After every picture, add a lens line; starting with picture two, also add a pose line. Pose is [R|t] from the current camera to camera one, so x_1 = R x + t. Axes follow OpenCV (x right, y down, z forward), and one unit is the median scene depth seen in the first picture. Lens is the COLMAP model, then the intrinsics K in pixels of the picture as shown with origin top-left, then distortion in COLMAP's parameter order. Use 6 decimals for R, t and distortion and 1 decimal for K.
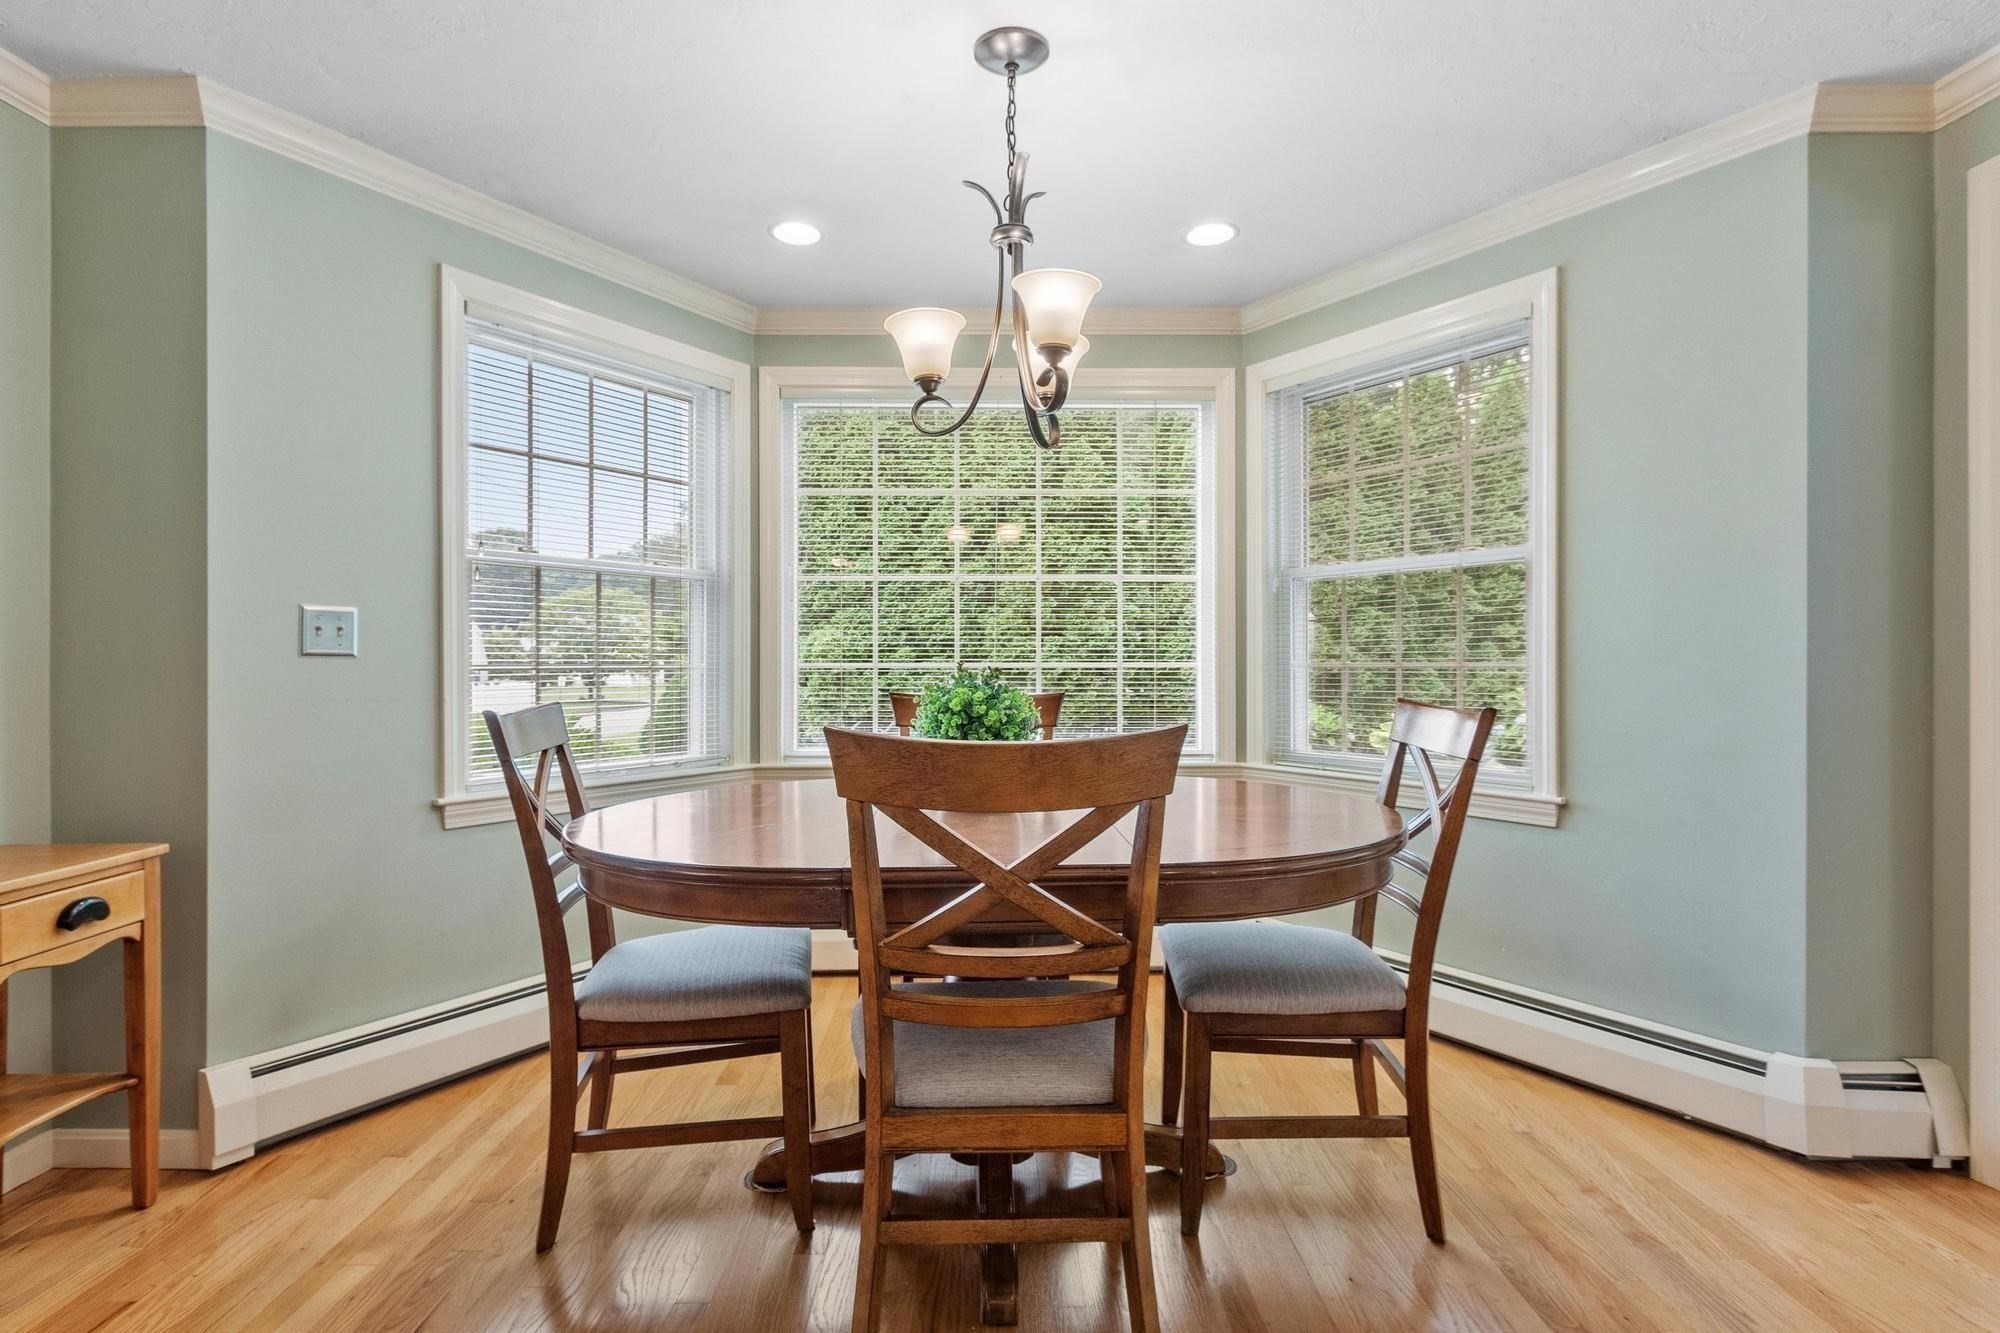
lens RADIAL K [[1011.6, 0, 986.2], [0, 1011.6, 677.6], [0, 0, 1]] dist [-0.003383, -0.000104]
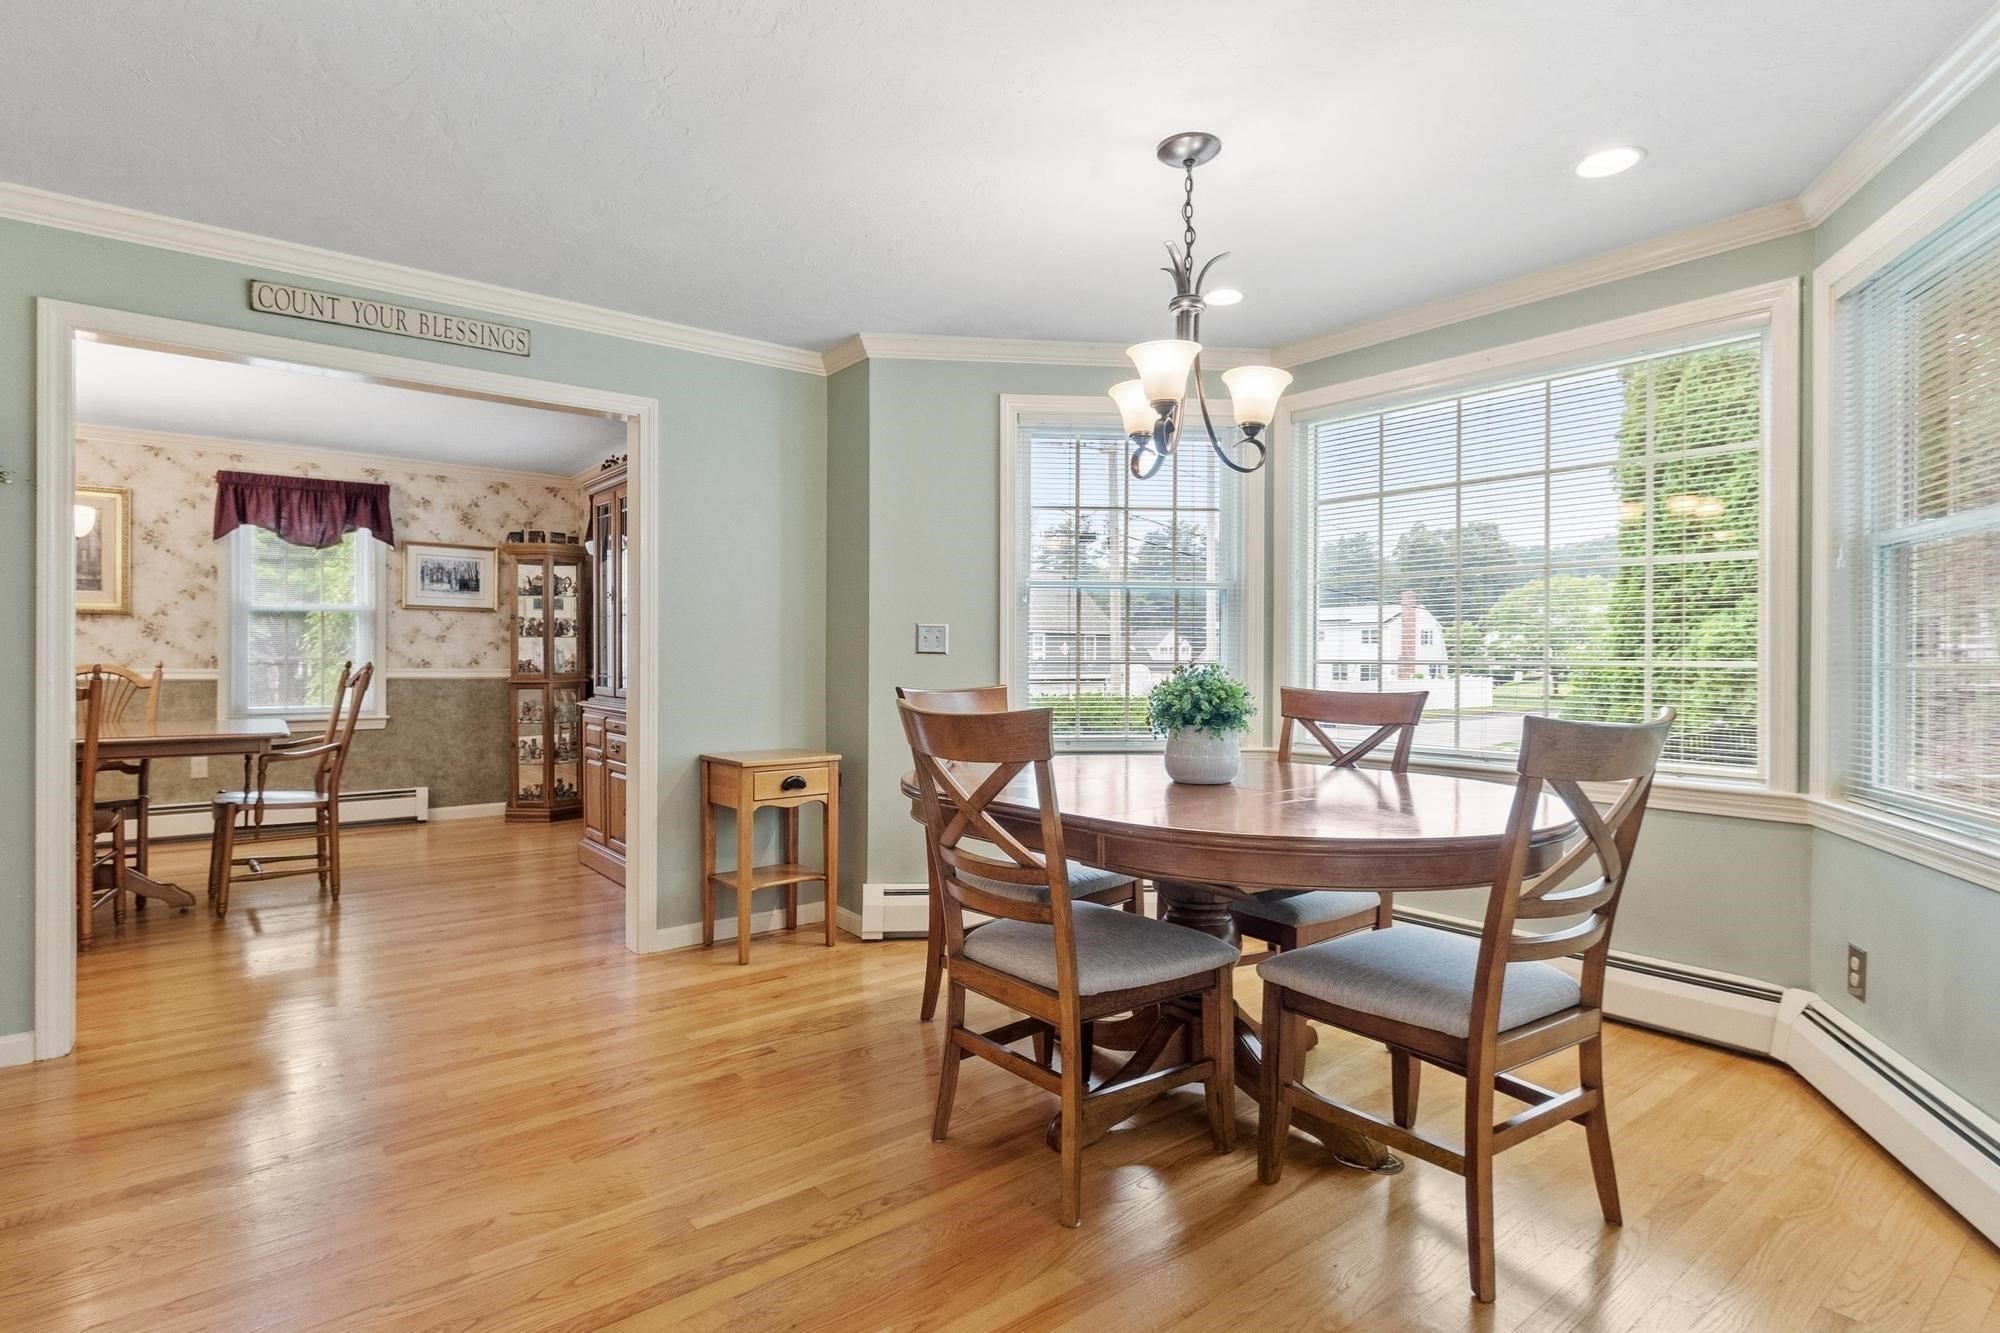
lens RADIAL K [[1011.6, 0, 986.2], [0, 1011.6, 677.6], [0, 0, 1]] dist [-0.003383, -0.000104]
pose [[0.603775, 0.019757, -0.796910, 0.812270], [-0.015908, 0.999792, 0.012734, -0.005375], [0.796996, 0.004988, 0.603964, 0.085620]]
